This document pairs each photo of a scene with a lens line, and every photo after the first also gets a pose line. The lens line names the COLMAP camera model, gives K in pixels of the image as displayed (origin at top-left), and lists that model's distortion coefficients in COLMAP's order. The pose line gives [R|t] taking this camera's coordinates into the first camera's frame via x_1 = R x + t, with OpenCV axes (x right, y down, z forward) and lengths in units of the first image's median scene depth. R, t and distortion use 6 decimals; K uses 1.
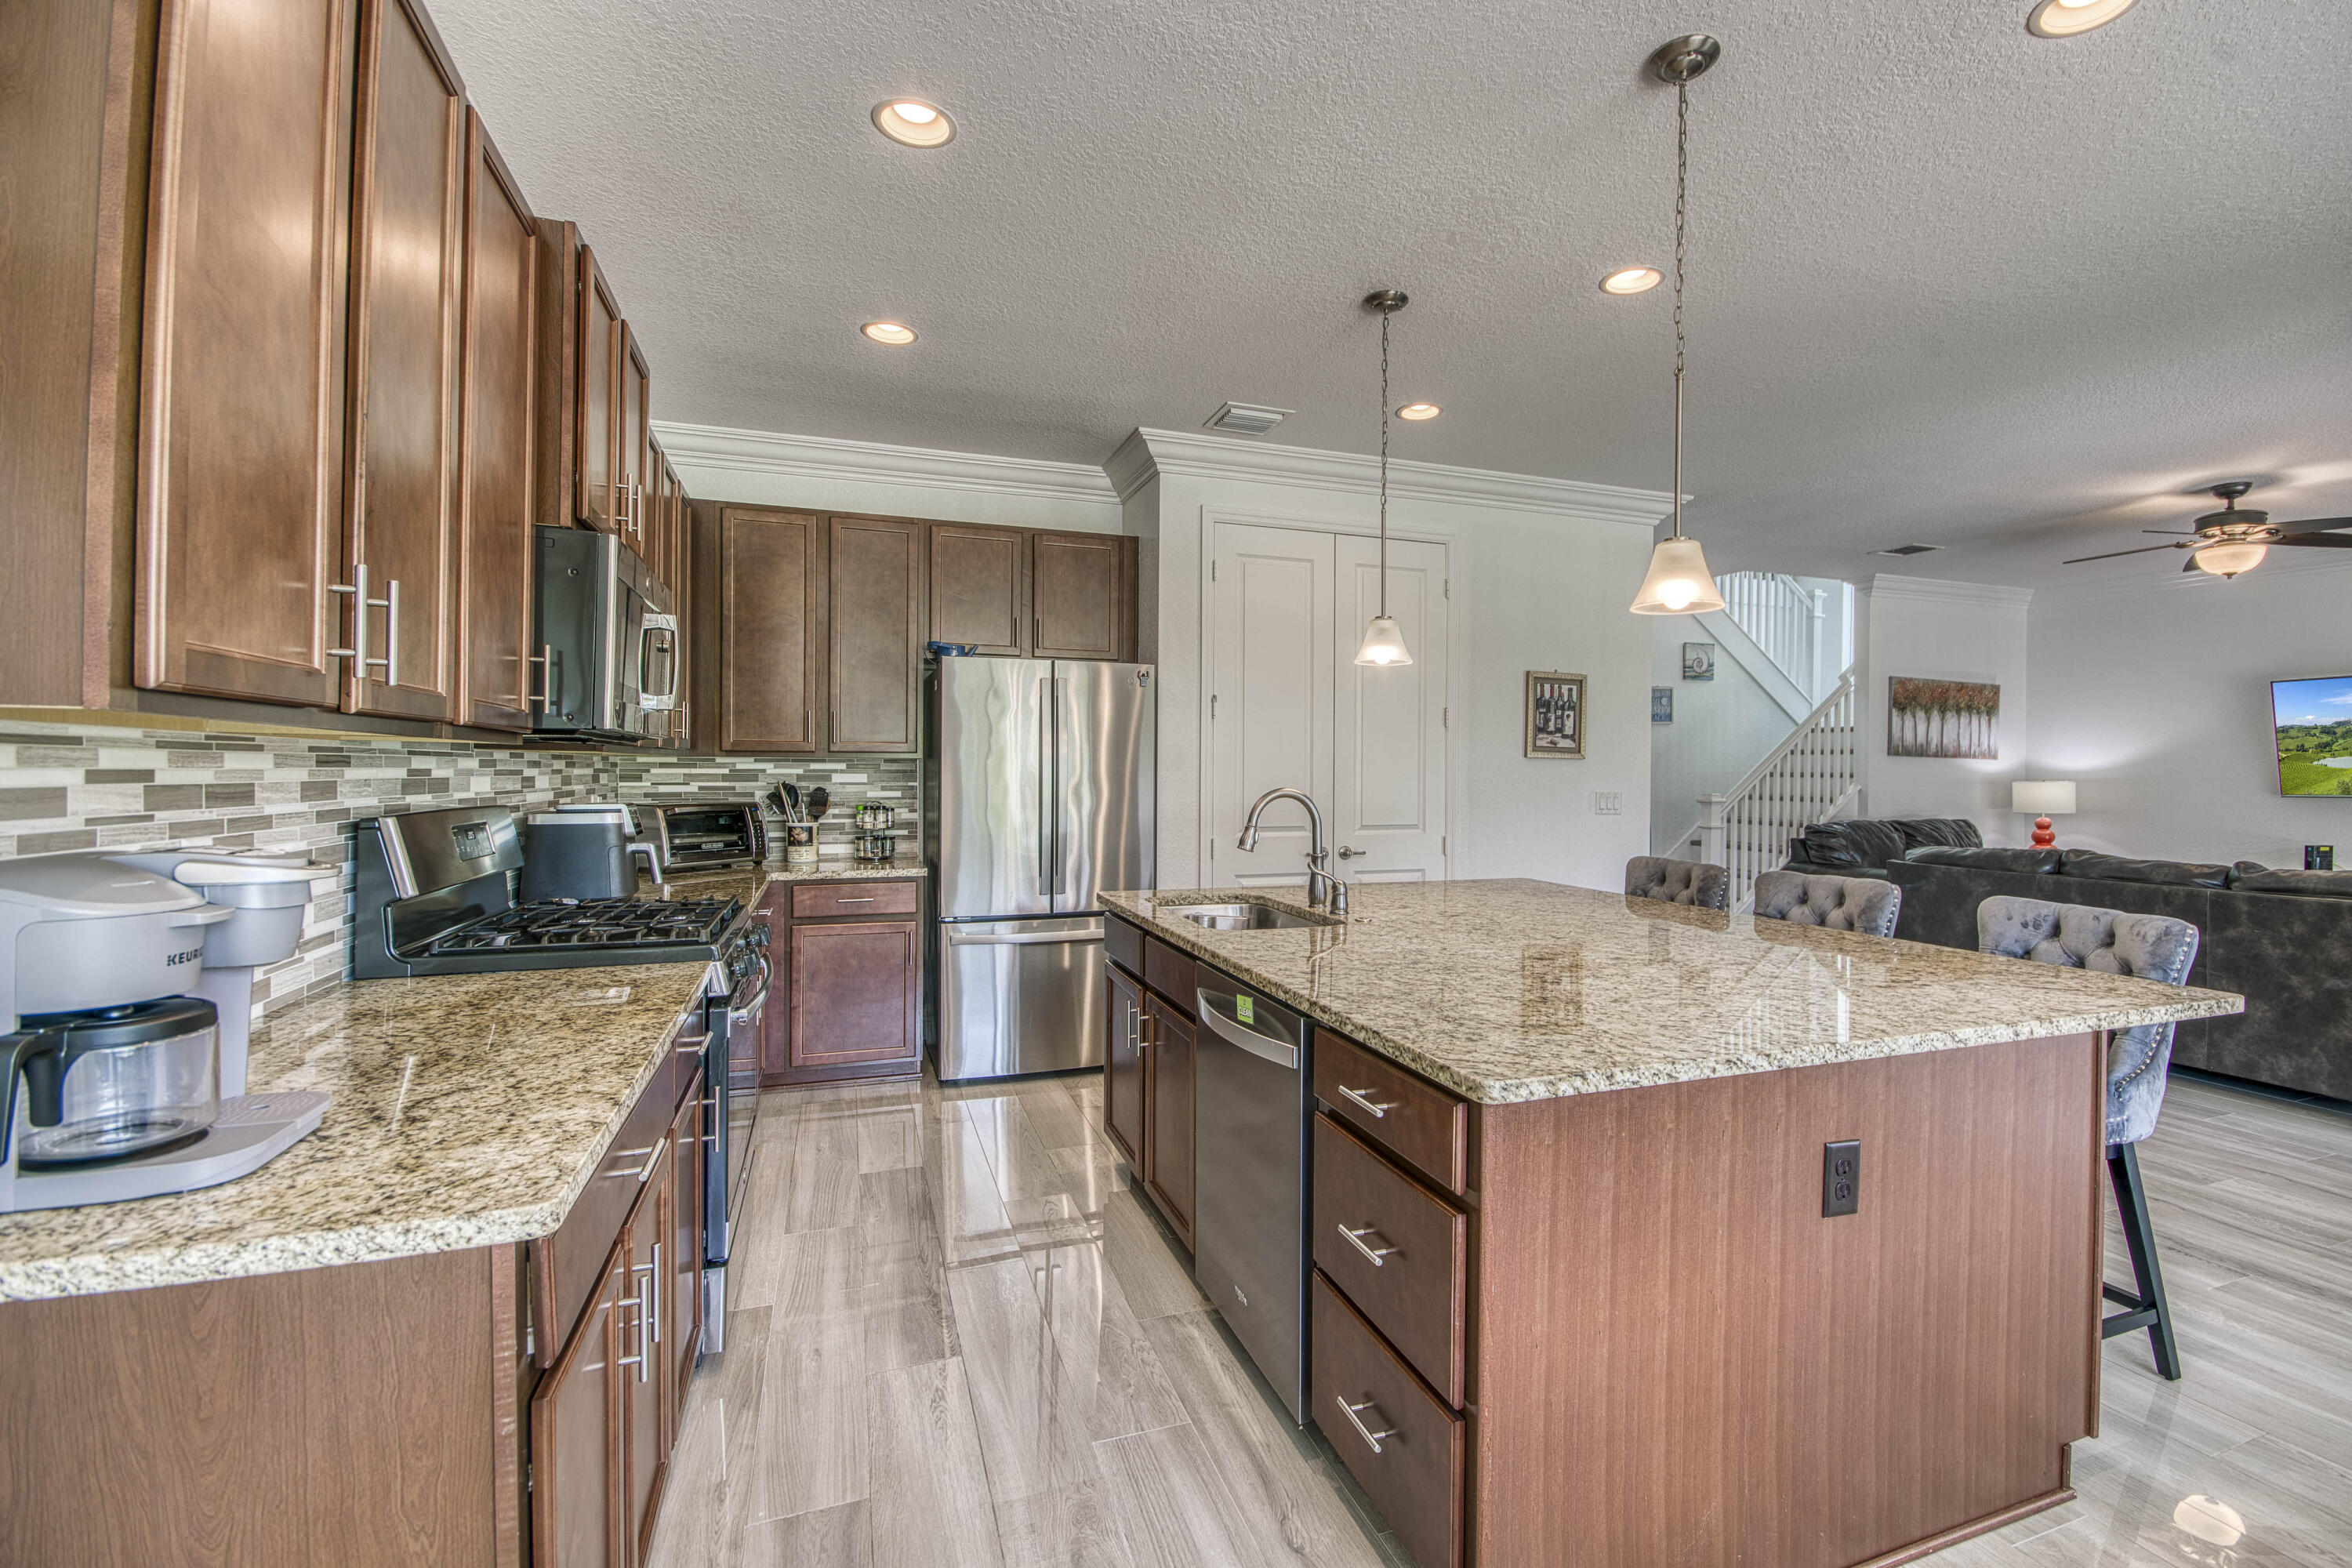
lens RADIAL K [[1043.8, 0, 1234.8], [0, 1043.8, 777.2], [0, 0, 1]] dist [0.013734, -0.014523]
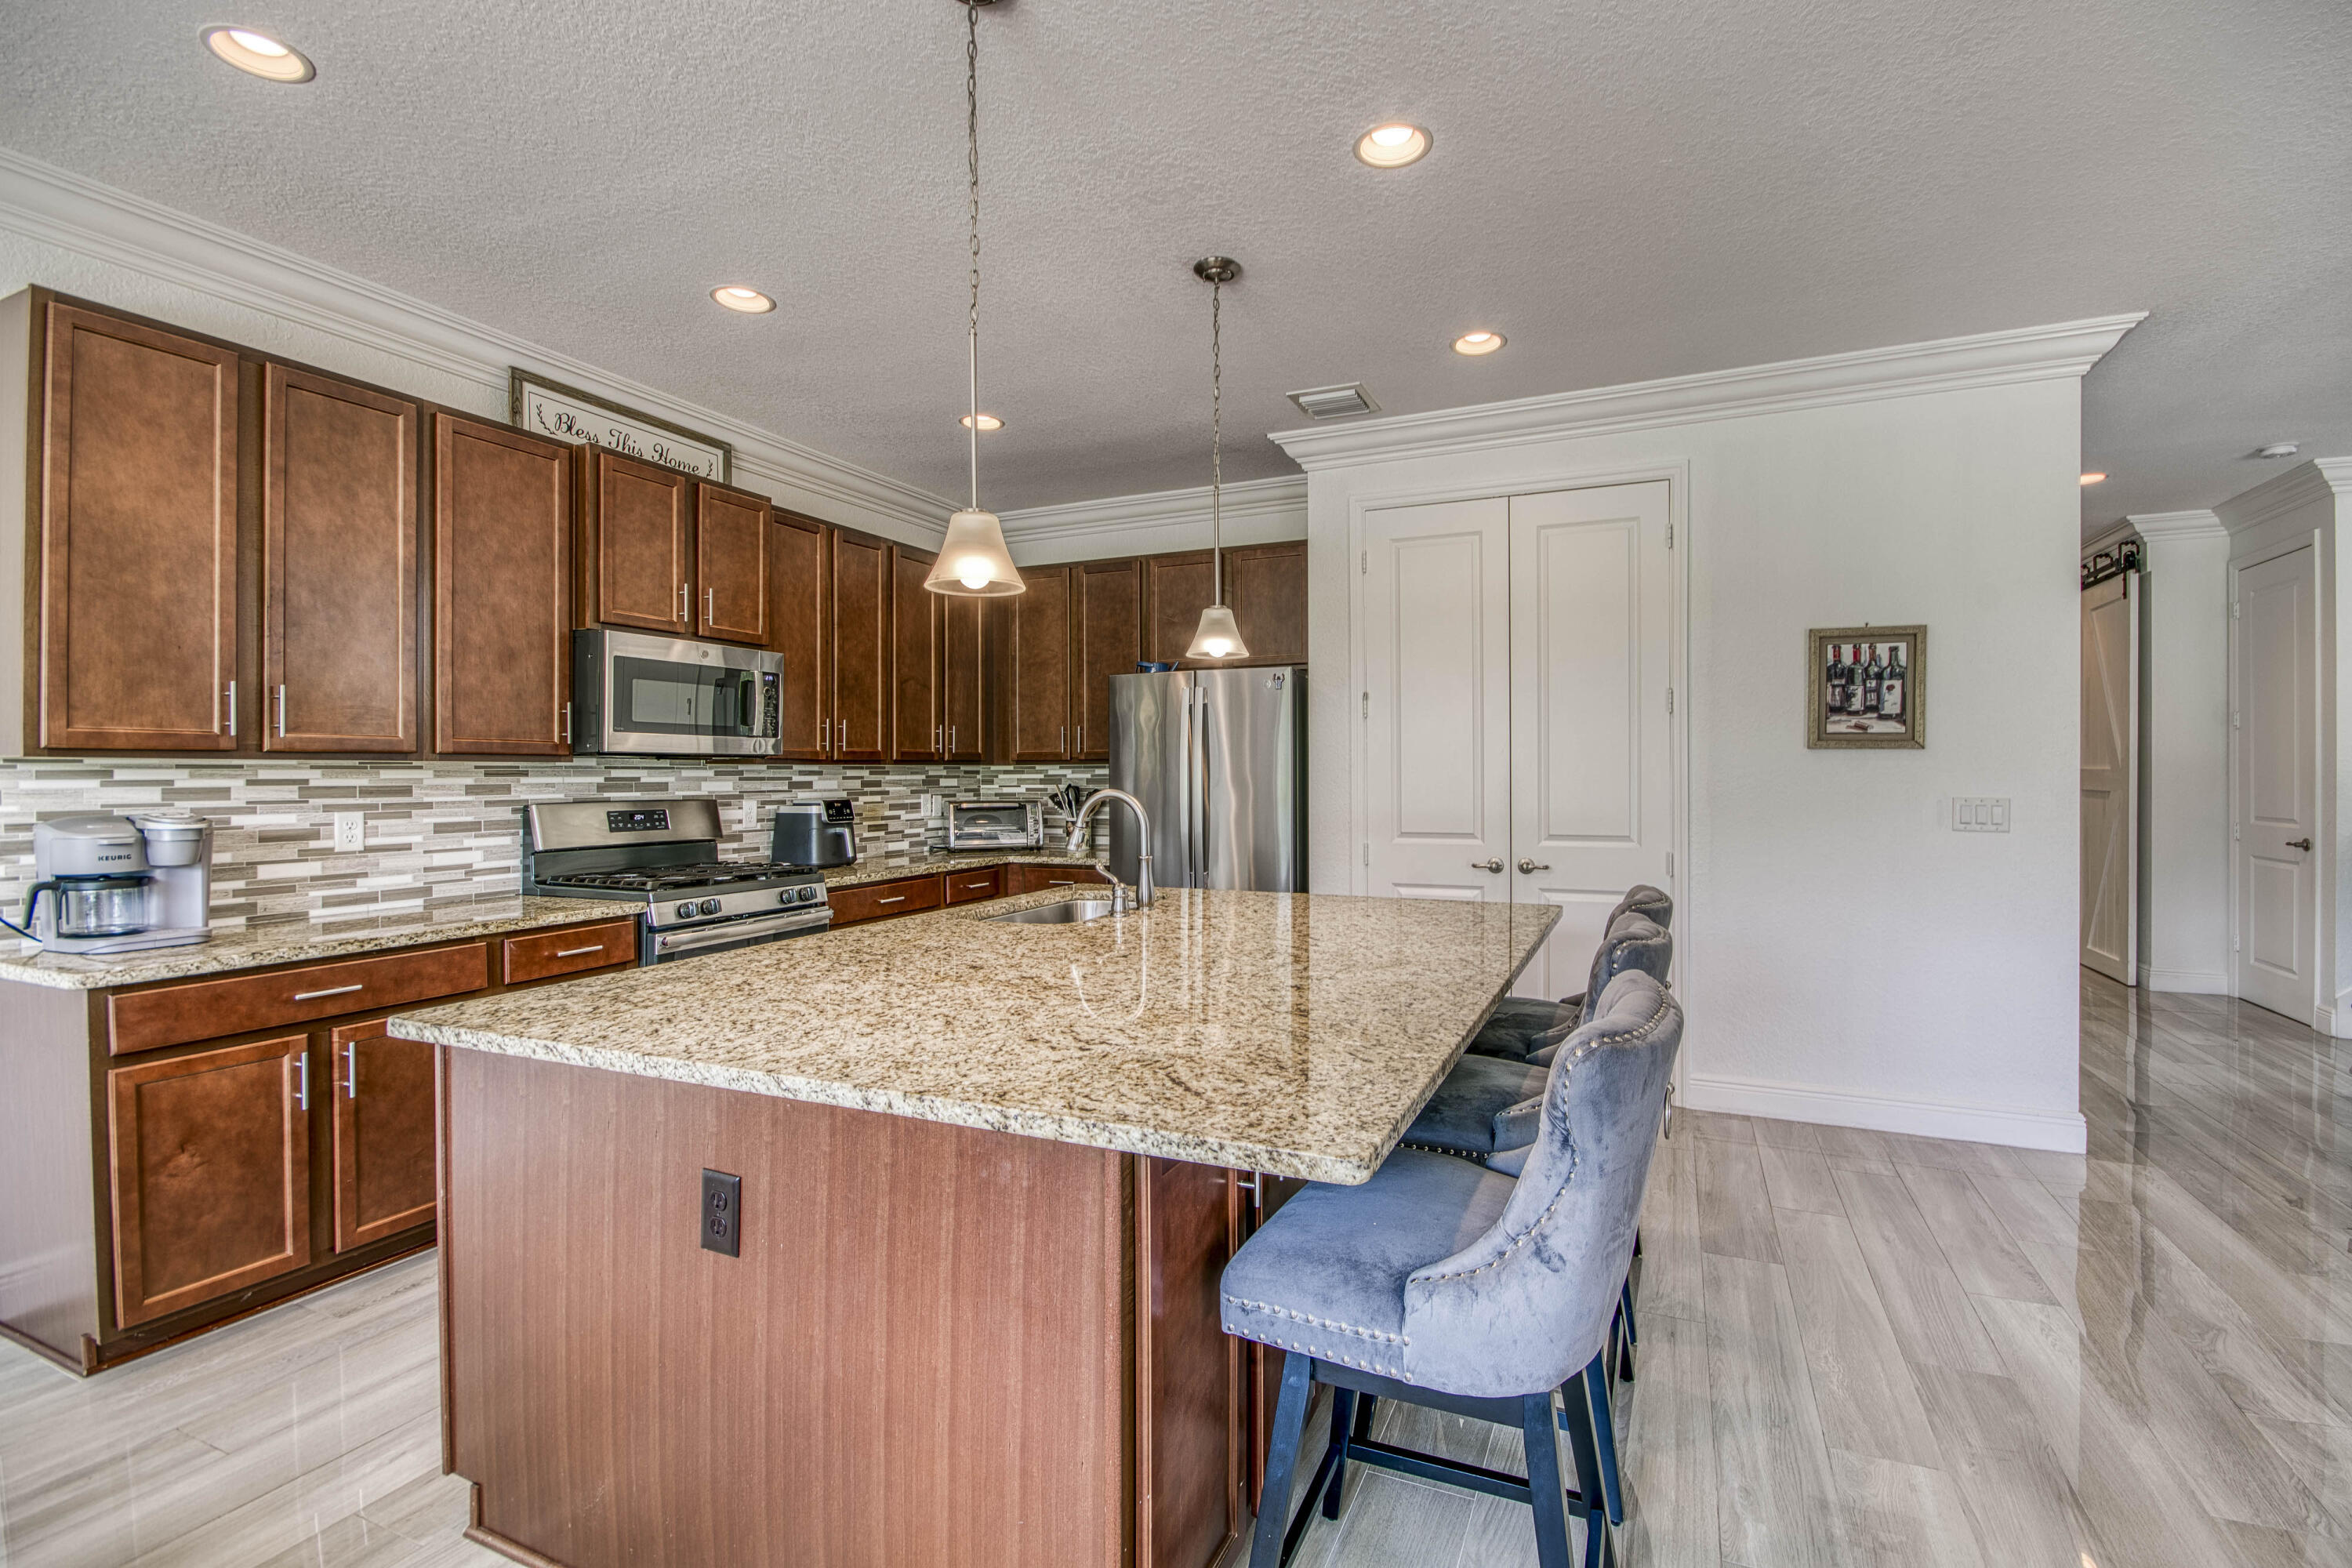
lens RADIAL K [[1043.8, 0, 1234.8], [0, 1043.8, 777.2], [0, 0, 1]] dist [0.013734, -0.014523]
pose [[0.725755, -0.006798, -0.687920, 0.502238], [0.004682, 0.999977, -0.004943, 0.002330], [0.687938, 0.000366, 0.725770, 0.209330]]
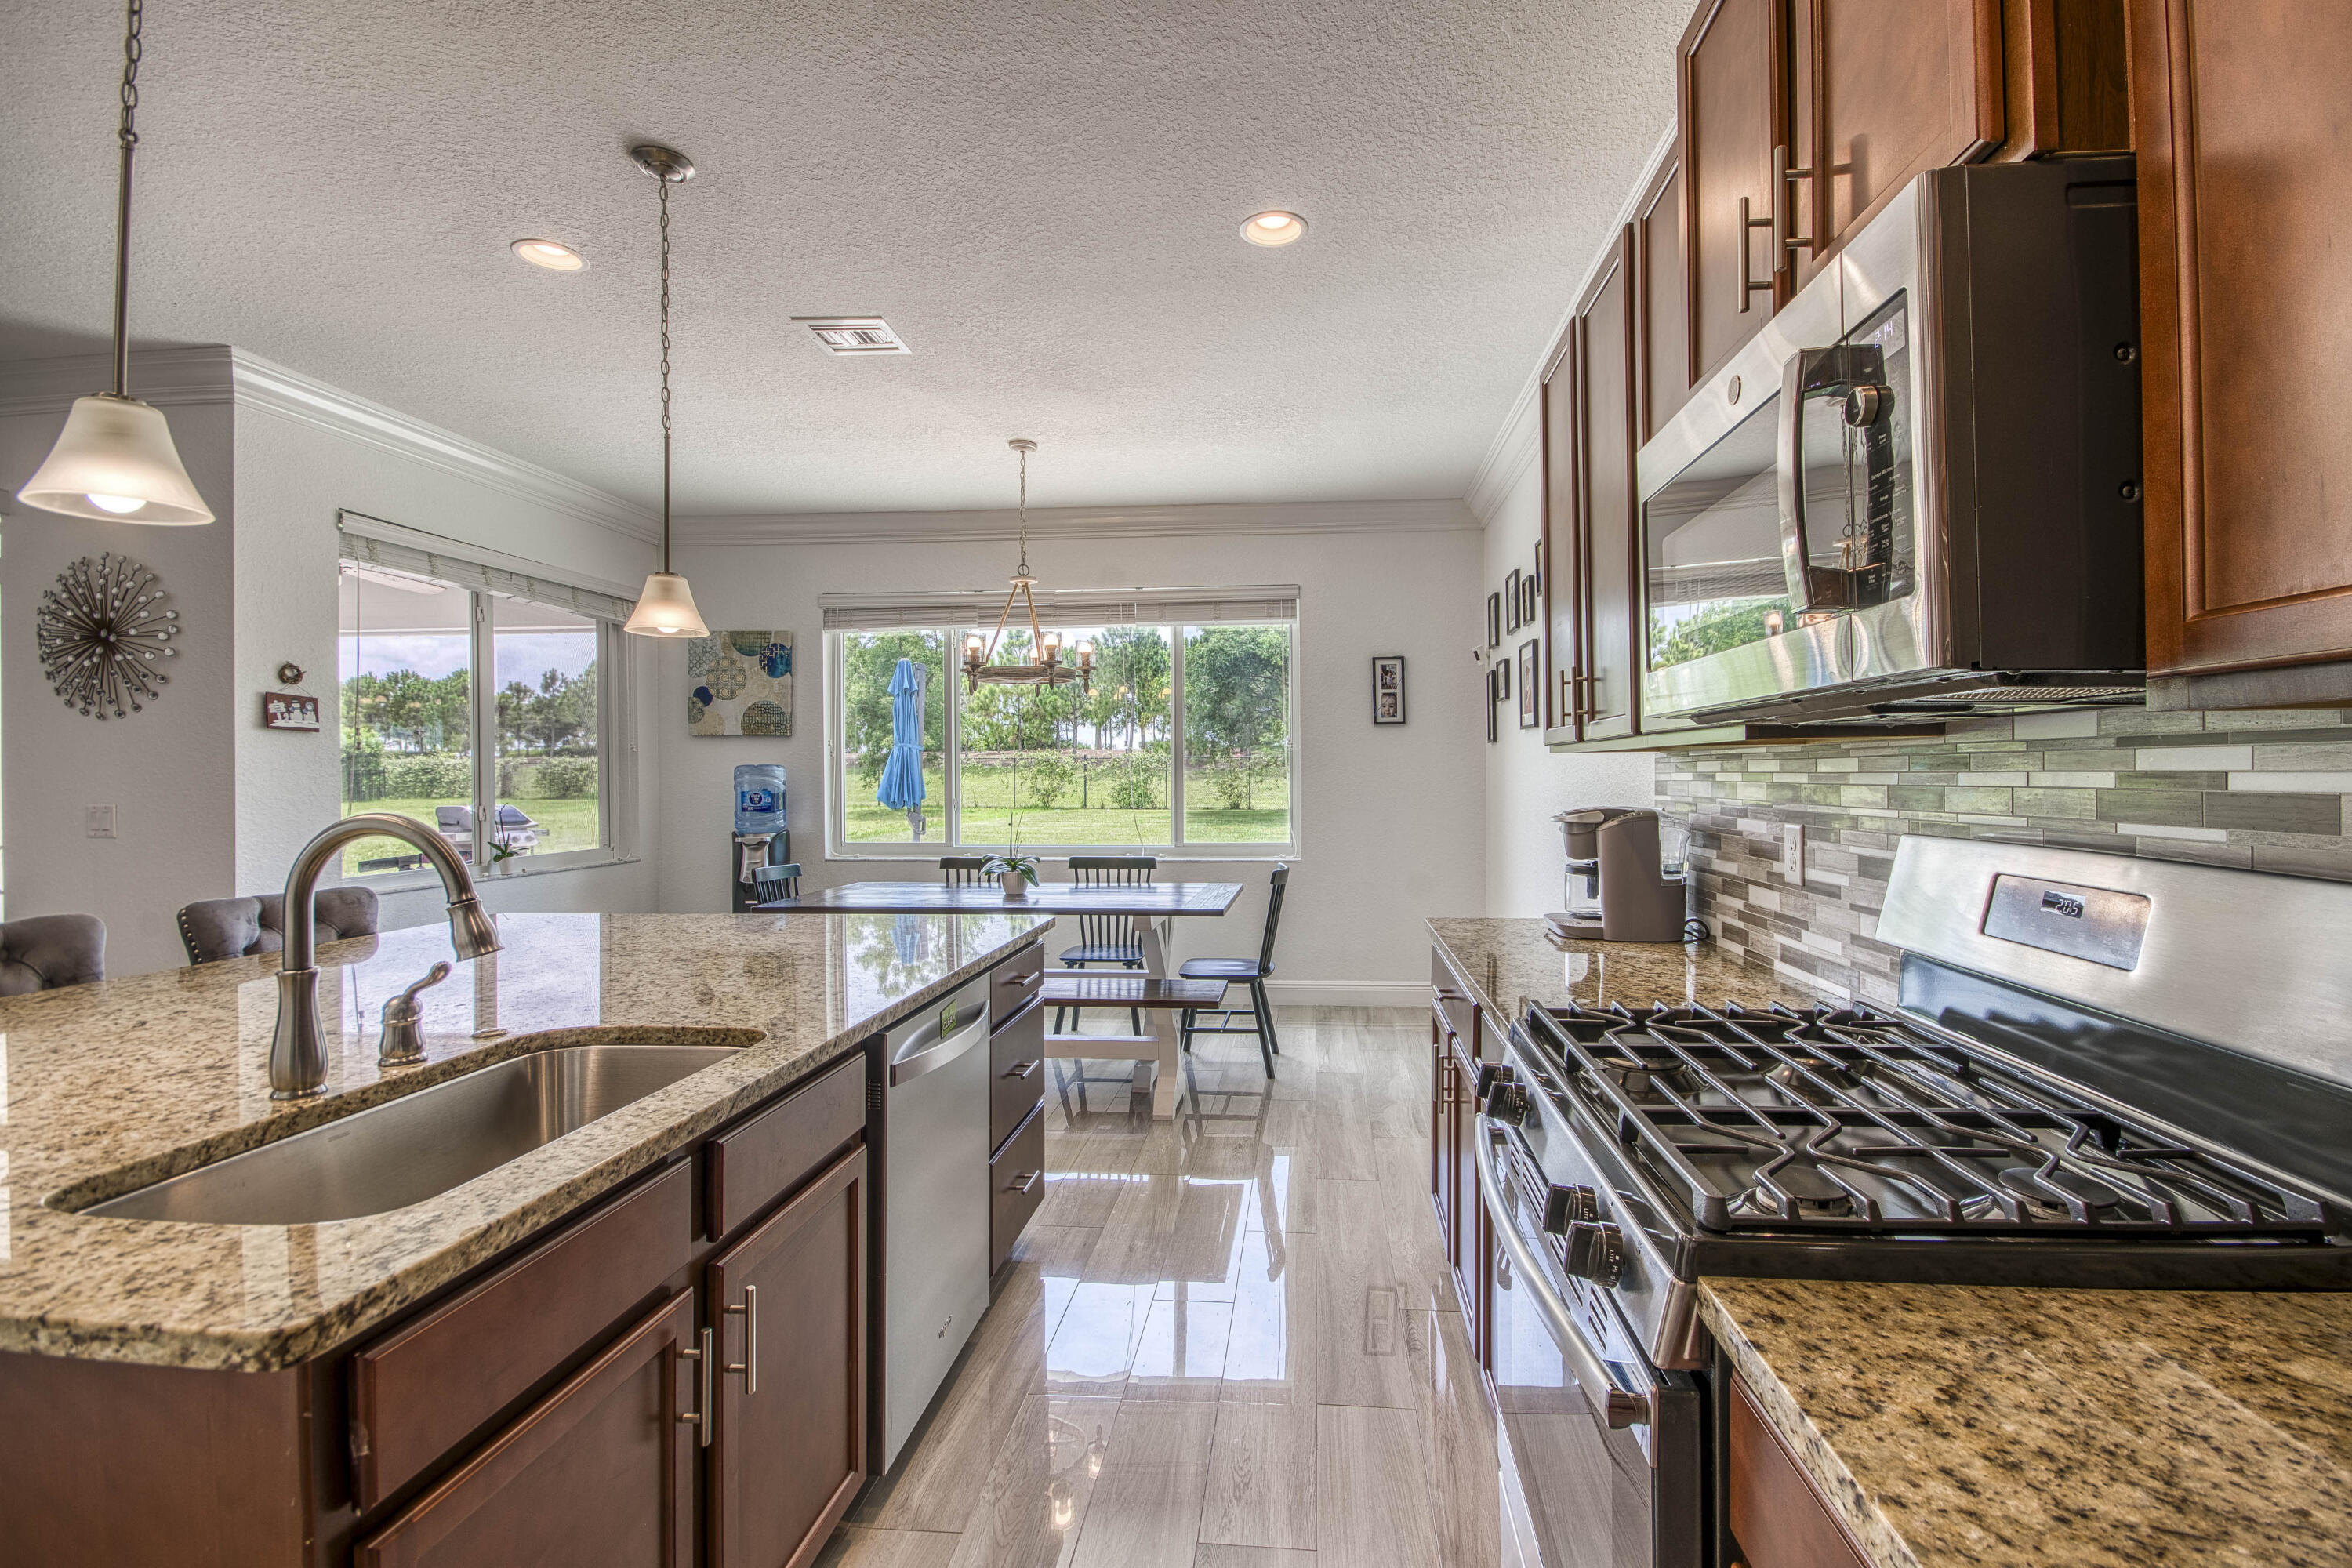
lens RADIAL K [[1043.8, 0, 1234.8], [0, 1043.8, 777.2], [0, 0, 1]] dist [0.013734, -0.014523]
pose [[-0.905444, -0.004321, 0.424444, -0.261265], [0.001566, 0.999907, 0.013520, -0.006116], [-0.424463, 0.012907, -0.905353, 0.744836]]
